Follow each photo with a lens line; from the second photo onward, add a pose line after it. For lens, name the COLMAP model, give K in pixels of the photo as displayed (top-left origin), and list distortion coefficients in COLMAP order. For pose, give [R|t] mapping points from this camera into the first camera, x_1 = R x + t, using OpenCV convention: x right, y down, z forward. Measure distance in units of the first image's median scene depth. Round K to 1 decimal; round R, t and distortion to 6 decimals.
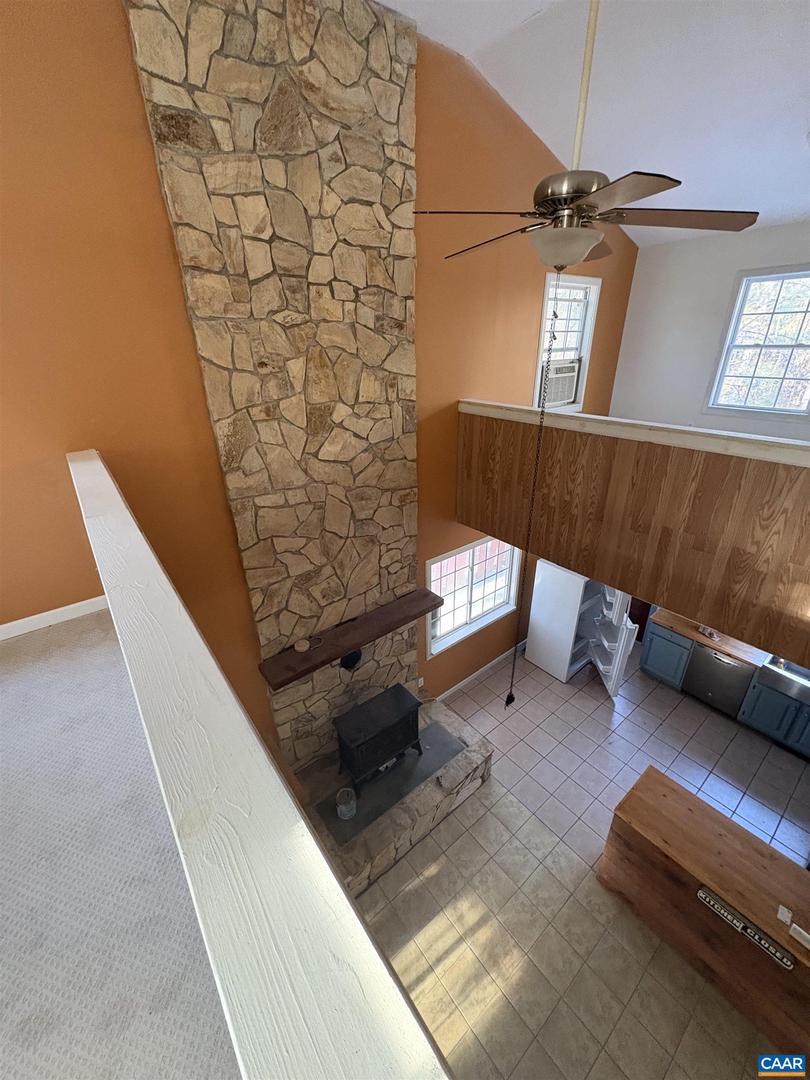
lens RADIAL K [[430.1, 0, 405.8], [0, 430.1, 539.3], [0, 0, 1]] dist [0.002027, 0.000359]
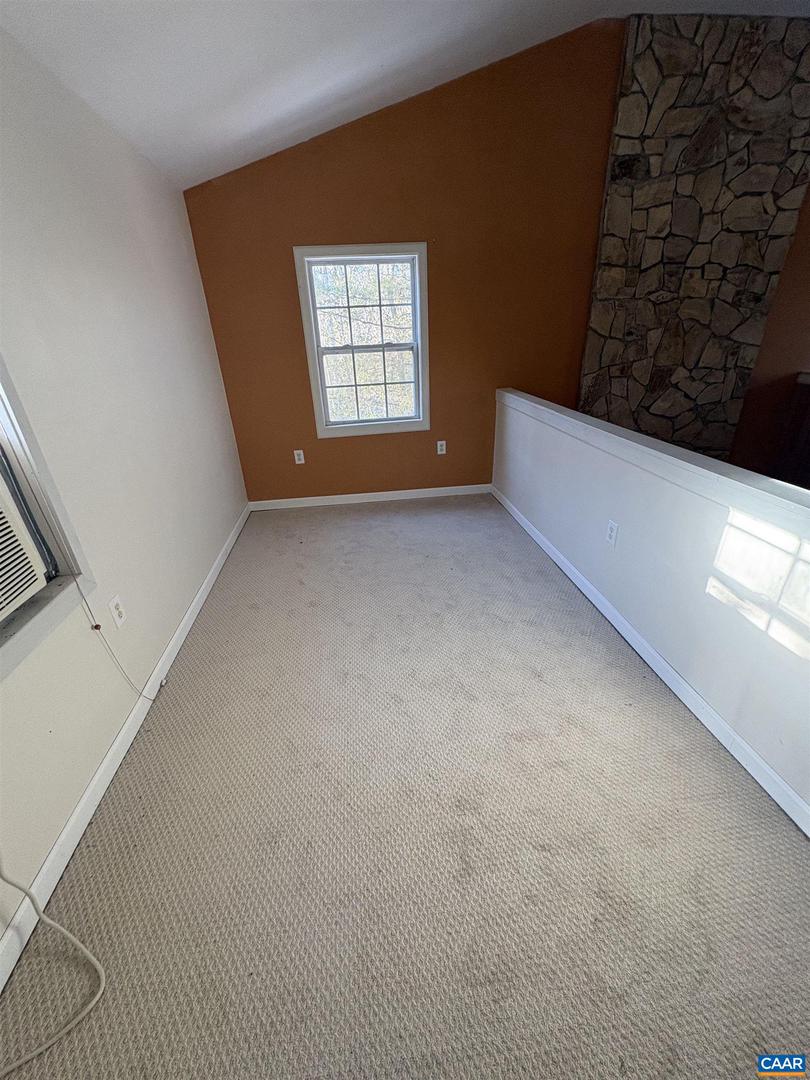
lens RADIAL K [[430.1, 0, 406.8], [0, 430.1, 540.0], [0, 0, 1]] dist [0.002027, 0.000359]
pose [[0.858279, 0.210111, -0.468199, -0.167526], [-0.198040, 0.977279, 0.075531, 0.254886], [0.473431, 0.027895, 0.880389, -0.482955]]
